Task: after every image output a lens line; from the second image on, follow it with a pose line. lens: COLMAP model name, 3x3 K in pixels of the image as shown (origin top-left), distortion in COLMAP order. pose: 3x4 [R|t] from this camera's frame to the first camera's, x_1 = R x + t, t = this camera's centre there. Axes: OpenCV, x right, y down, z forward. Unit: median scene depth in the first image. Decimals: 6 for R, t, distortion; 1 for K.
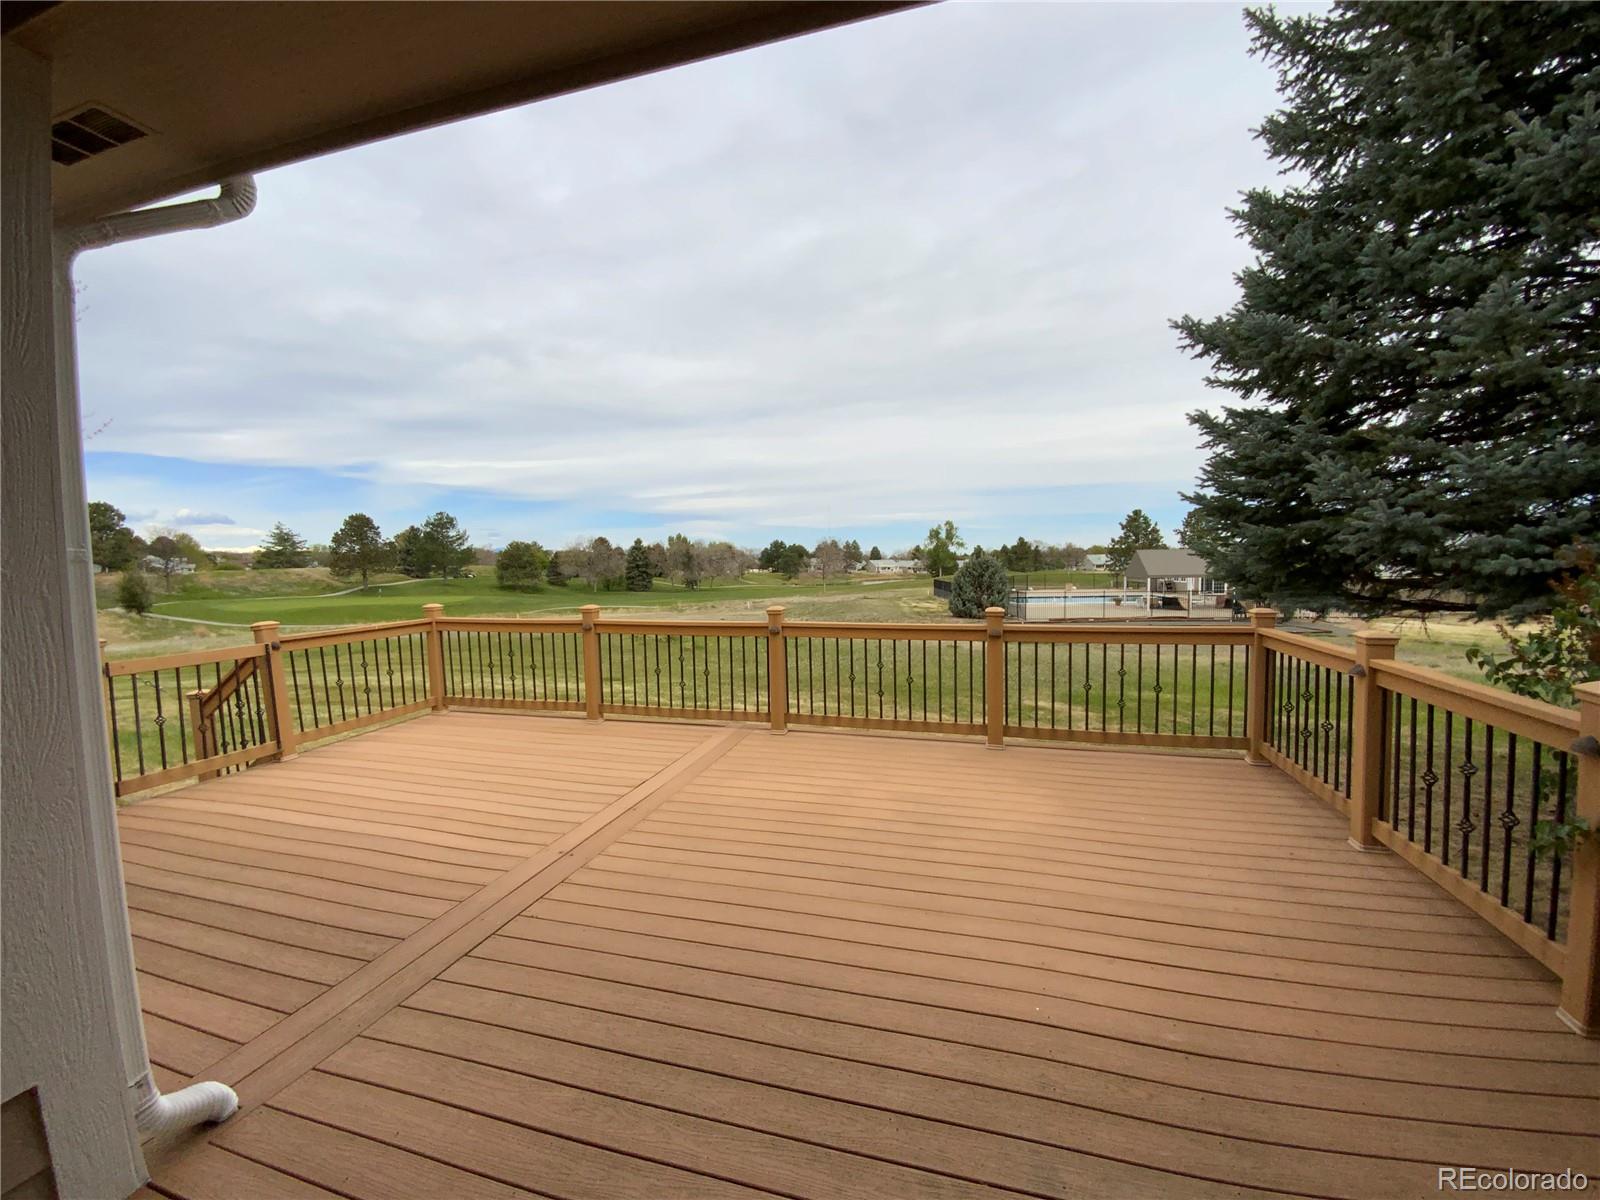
lens RADIAL K [[646.6, 0, 801.9], [0, 646.6, 599.4], [0, 0, 1]] dist [0.001107, -0.004629]
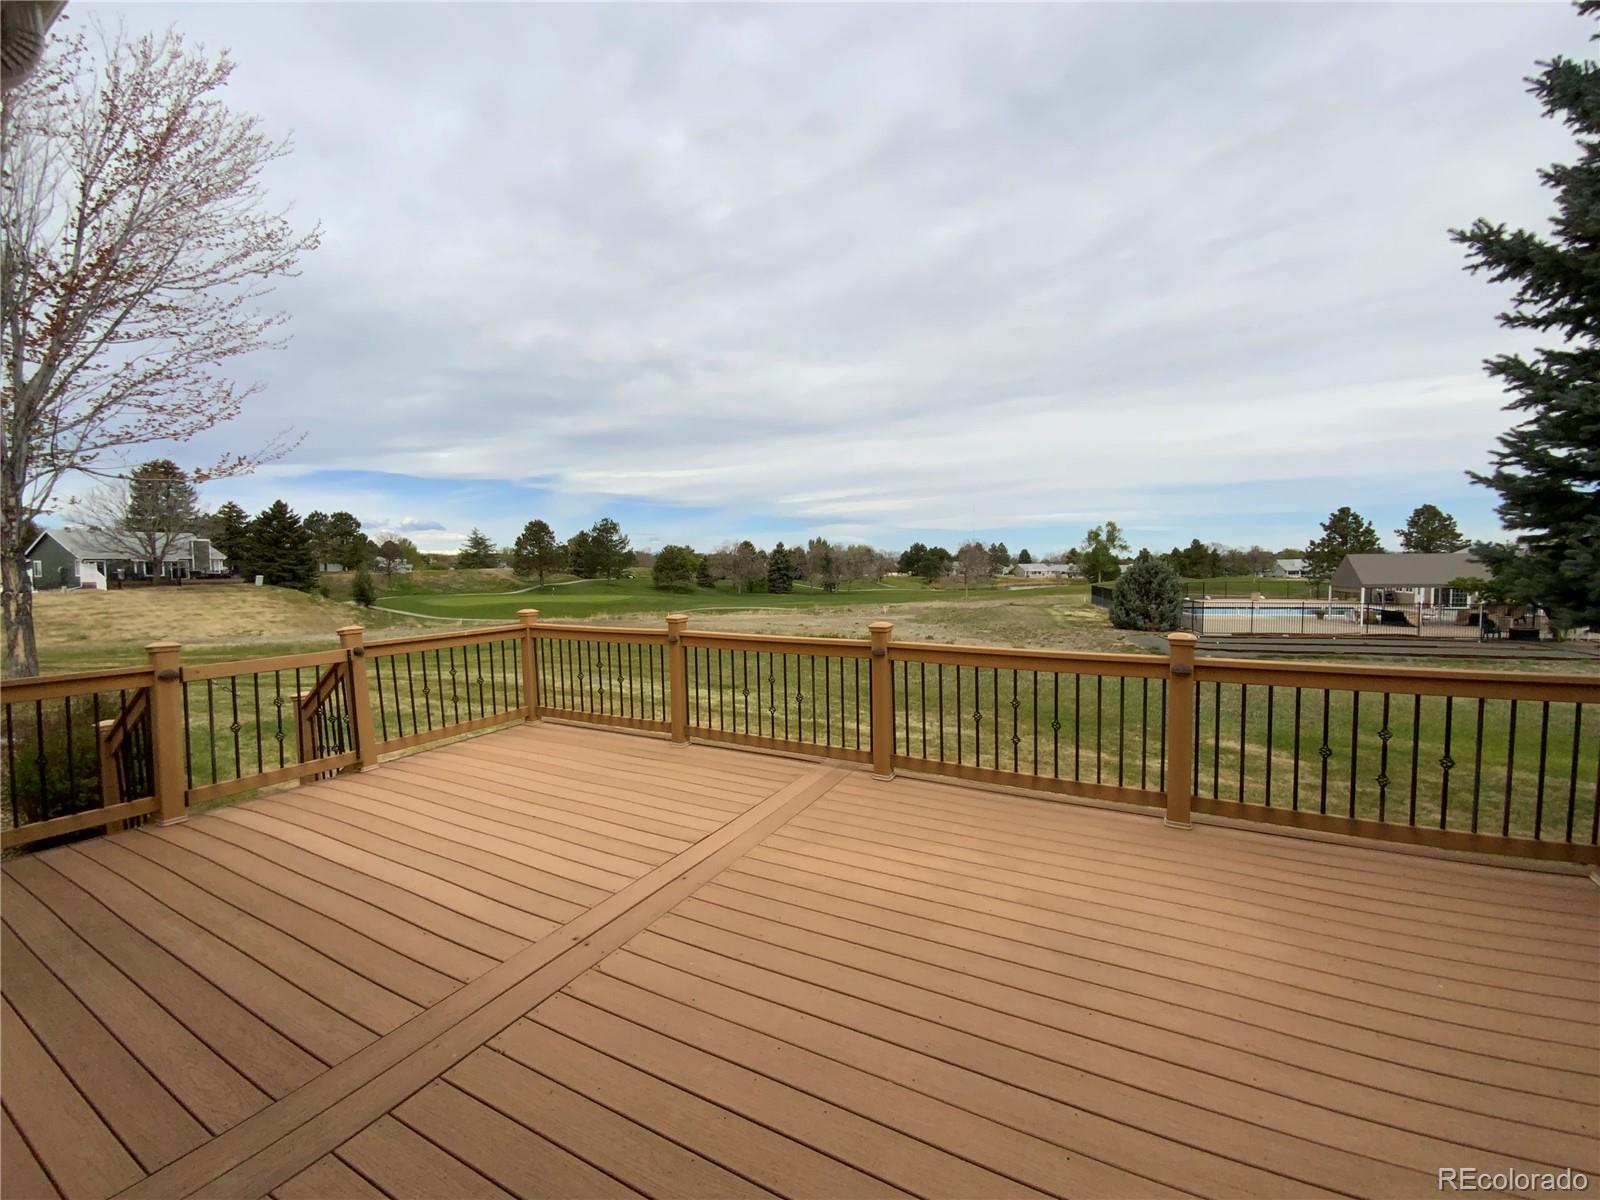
lens RADIAL K [[646.6, 0, 807.7], [0, 646.6, 604.9], [0, 0, 1]] dist [0.001107, -0.004629]
pose [[0.977525, 0.018544, -0.210002, 0.027003], [-0.017828, 0.999827, 0.005300, -0.009755], [0.210064, -0.001437, 0.977687, 0.134724]]
